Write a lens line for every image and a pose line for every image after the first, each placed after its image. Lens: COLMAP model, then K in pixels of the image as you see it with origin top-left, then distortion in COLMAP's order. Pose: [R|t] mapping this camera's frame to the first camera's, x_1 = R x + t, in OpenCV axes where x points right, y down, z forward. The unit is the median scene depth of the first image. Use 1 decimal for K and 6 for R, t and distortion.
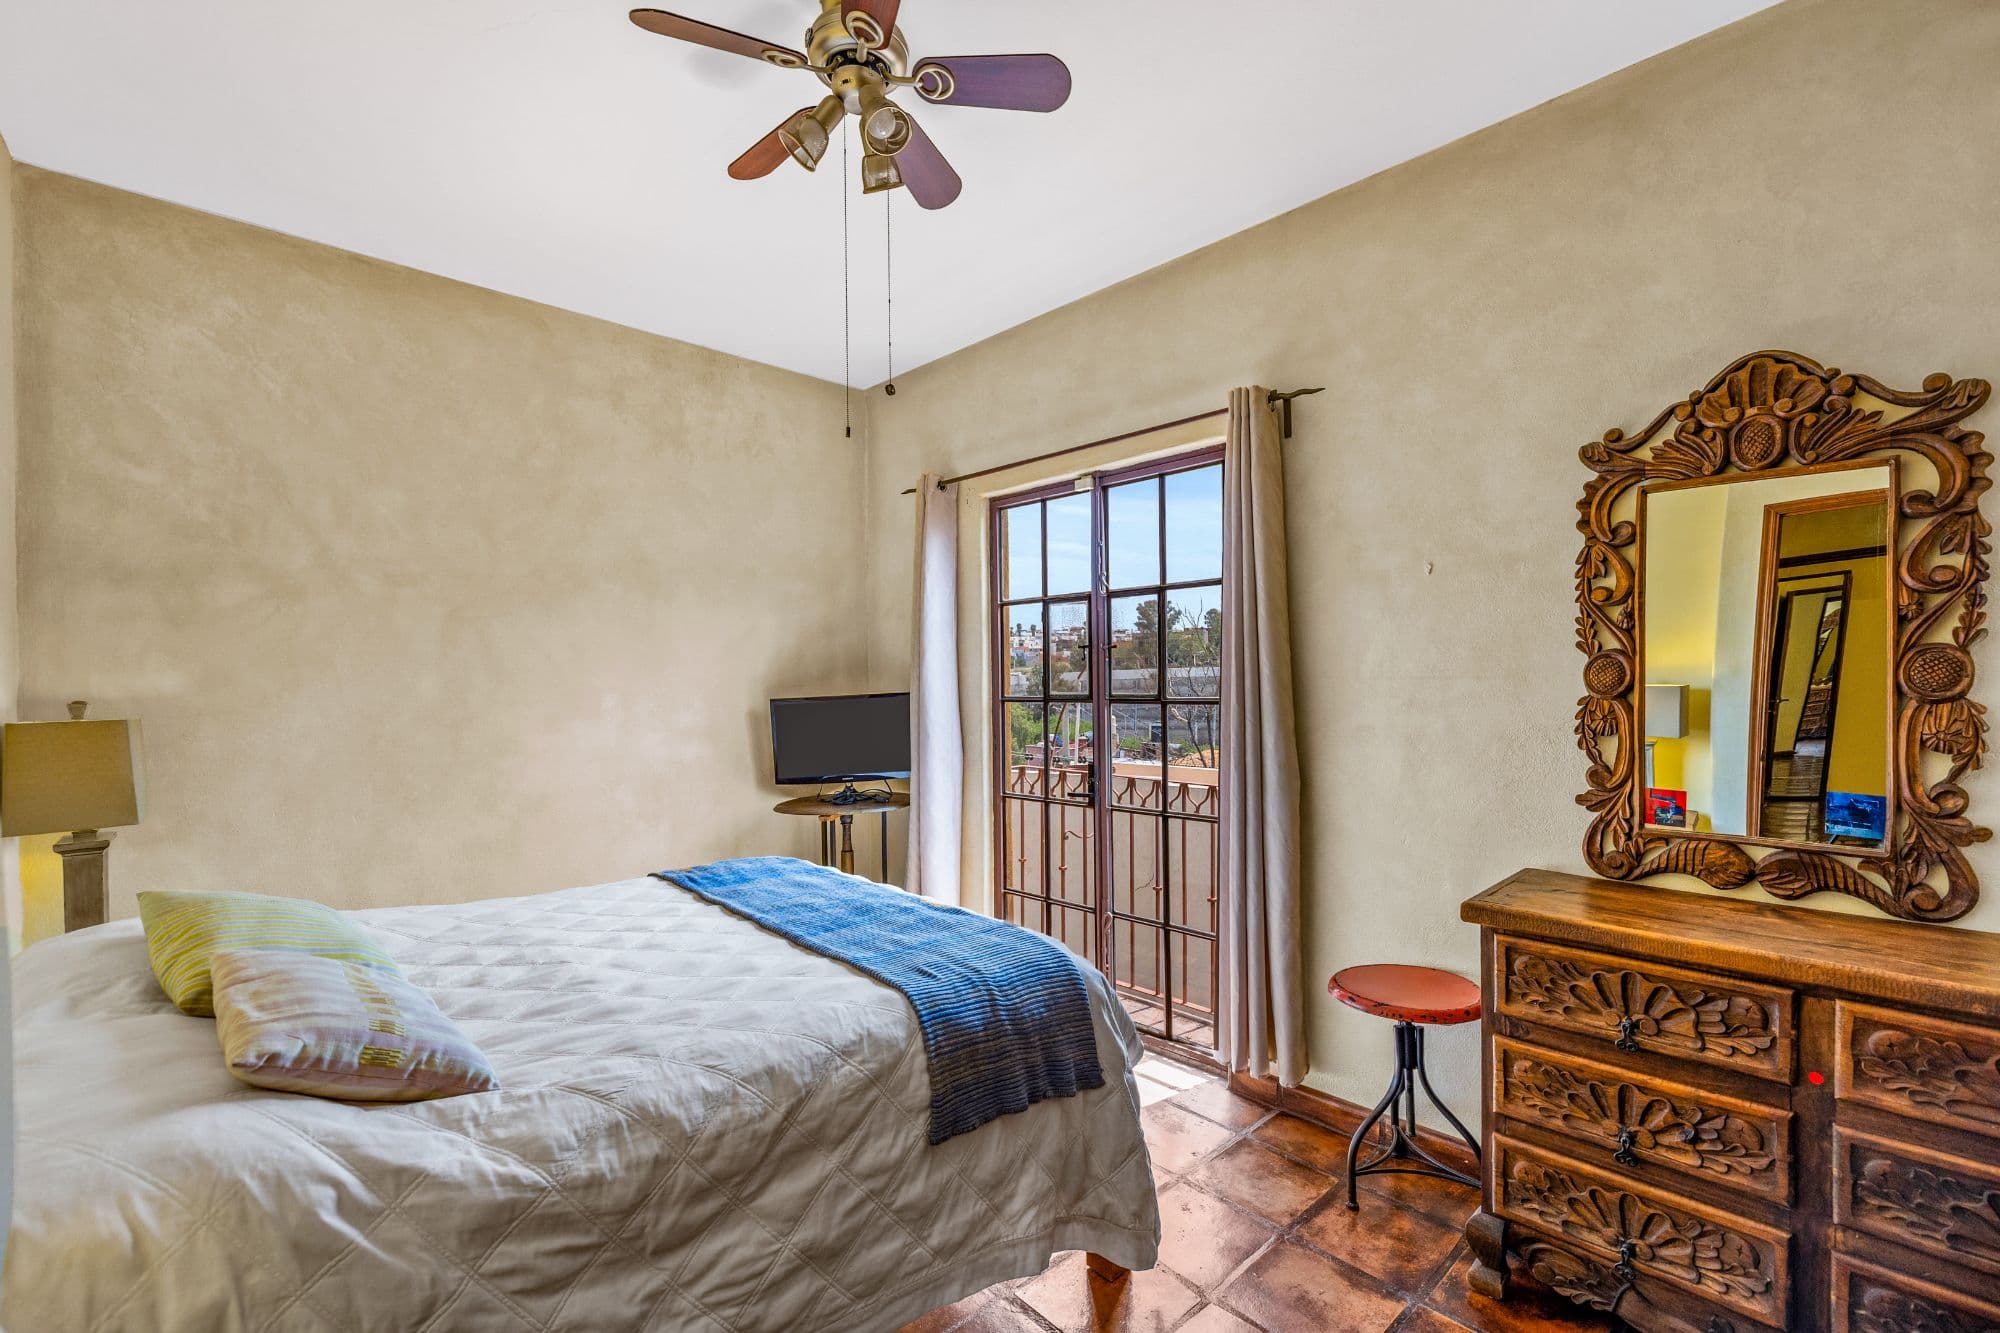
lens RADIAL K [[861.2, 0, 1011.4], [0, 861.2, 674.5], [0, 0, 1]] dist [0.001393, 0.000221]
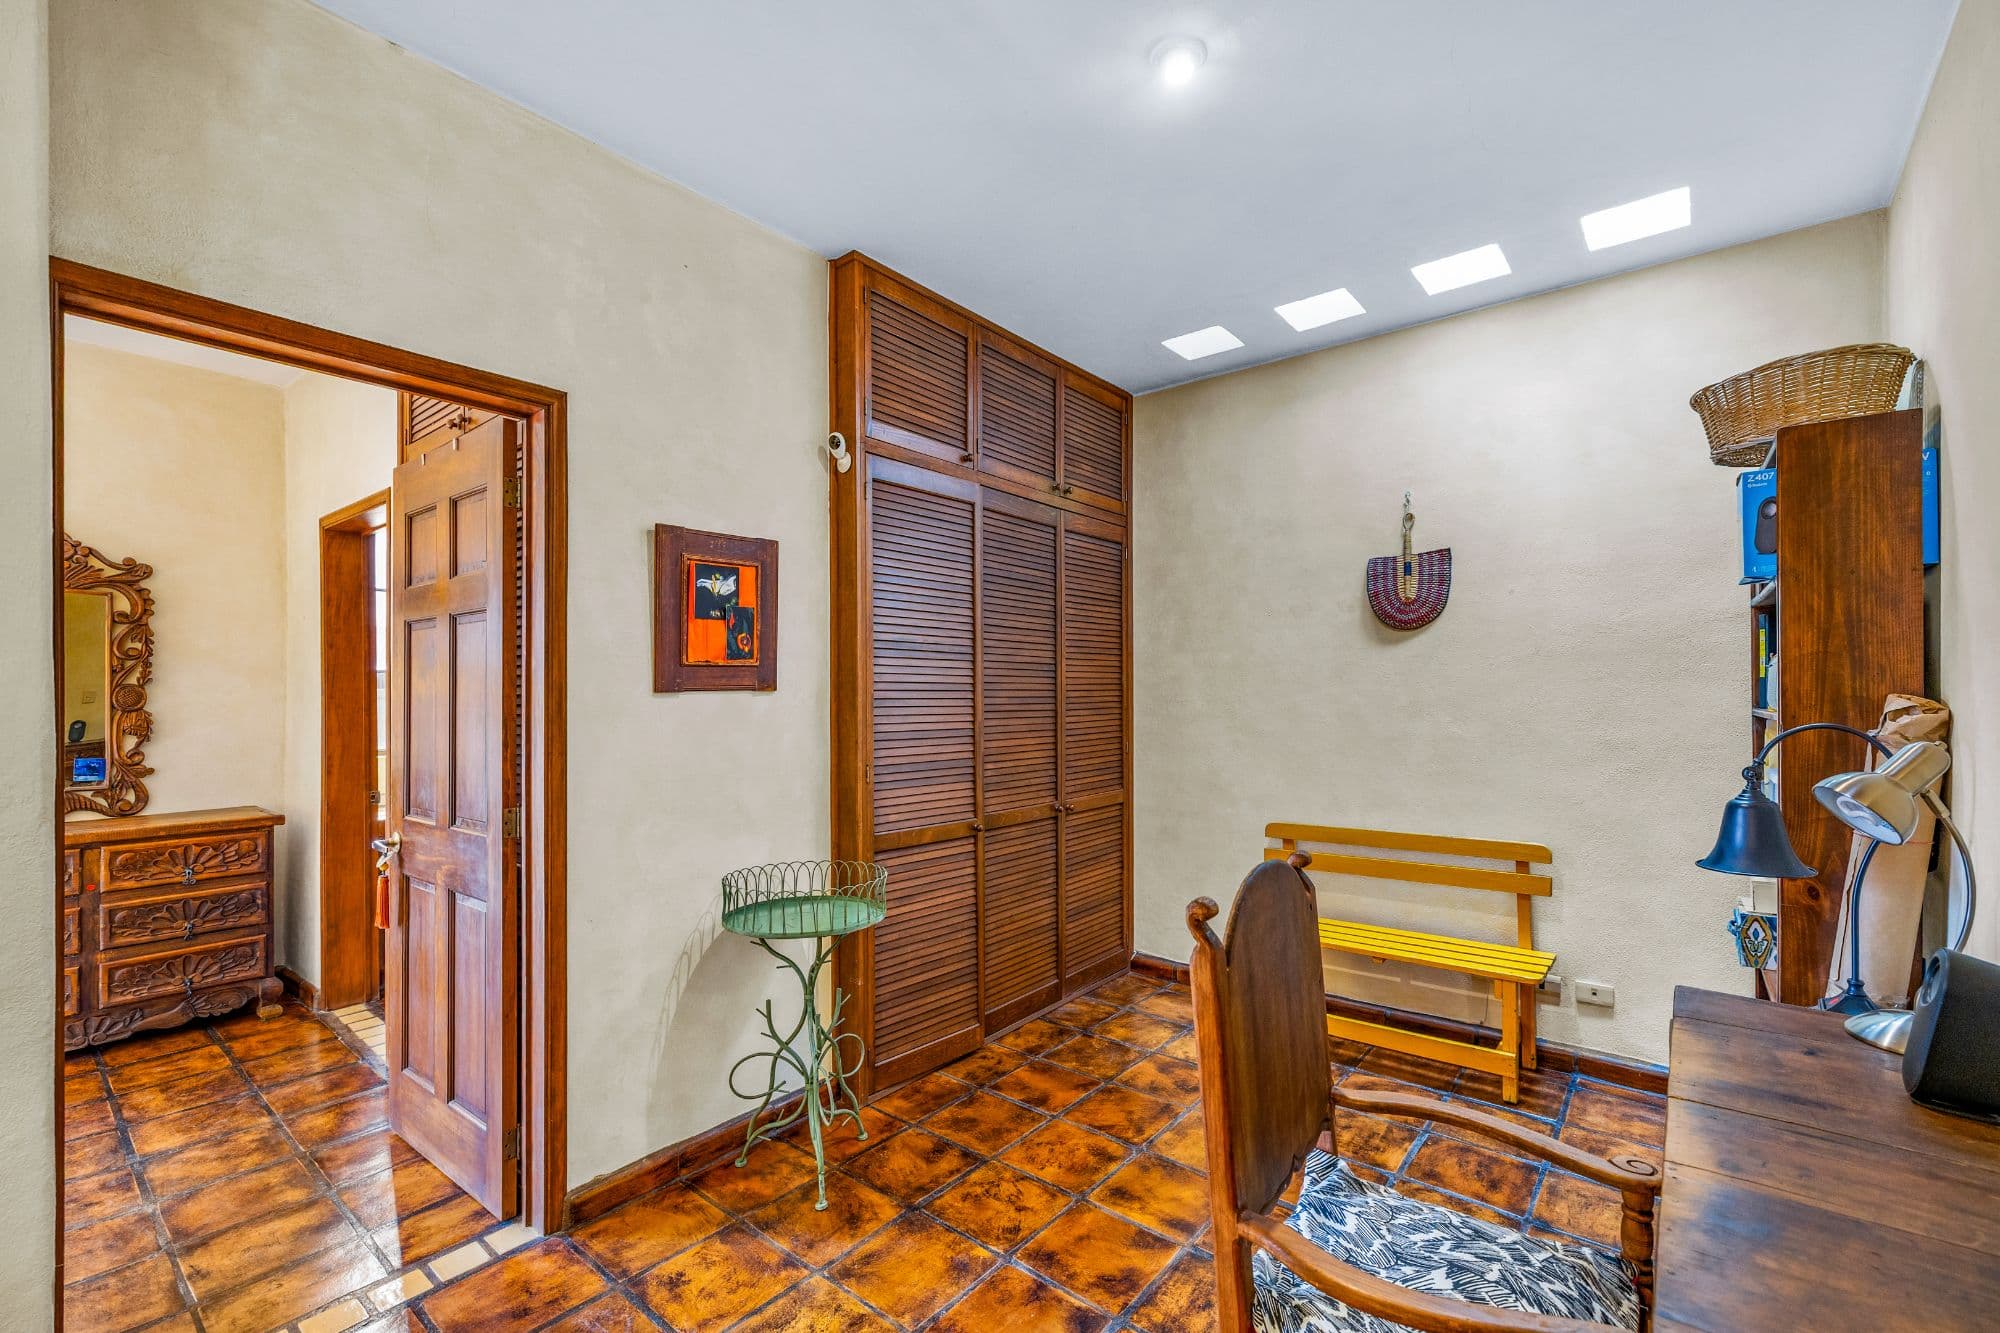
lens RADIAL K [[845.0, 0, 1000.6], [0, 845.0, 710.8], [0, 0, 1]] dist [-0.000851, 0.000122]
pose [[-0.142563, -0.006413, 0.989765, -1.310938], [0.000275, 0.999979, 0.006519, 0.017254], [-0.989786, 0.001202, -0.142558, -0.838406]]
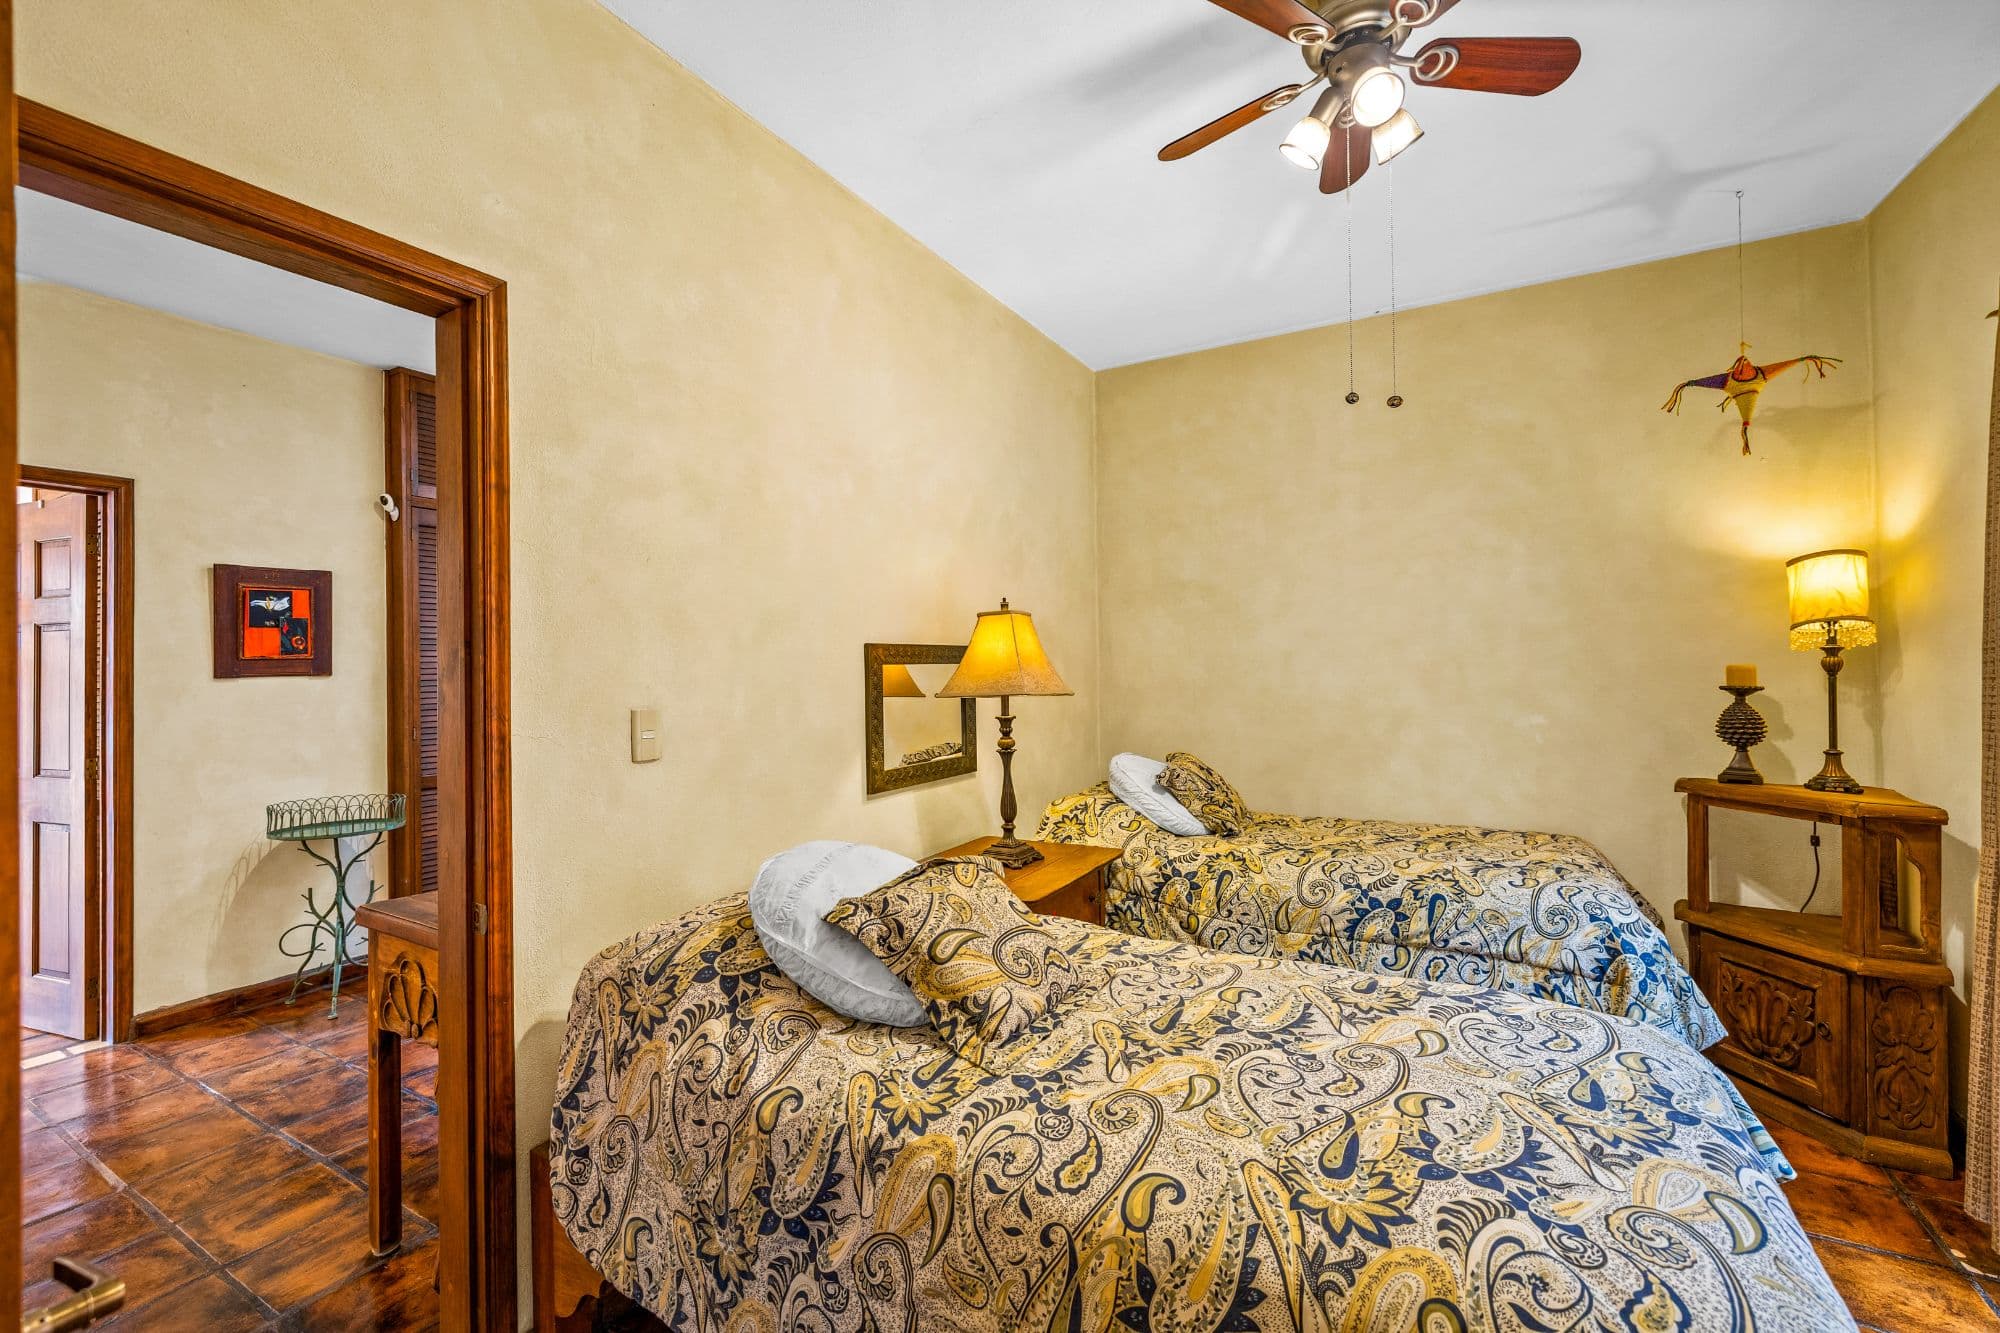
lens RADIAL K [[861.2, 0, 1011.4], [0, 861.2, 674.5], [0, 0, 1]] dist [0.001393, 0.000221]
pose [[-0.324856, 0.005407, 0.945748, -2.426566], [0.006780, 0.999971, -0.003388, 0.006547], [-0.945739, 0.005312, -0.324883, -1.603326]]
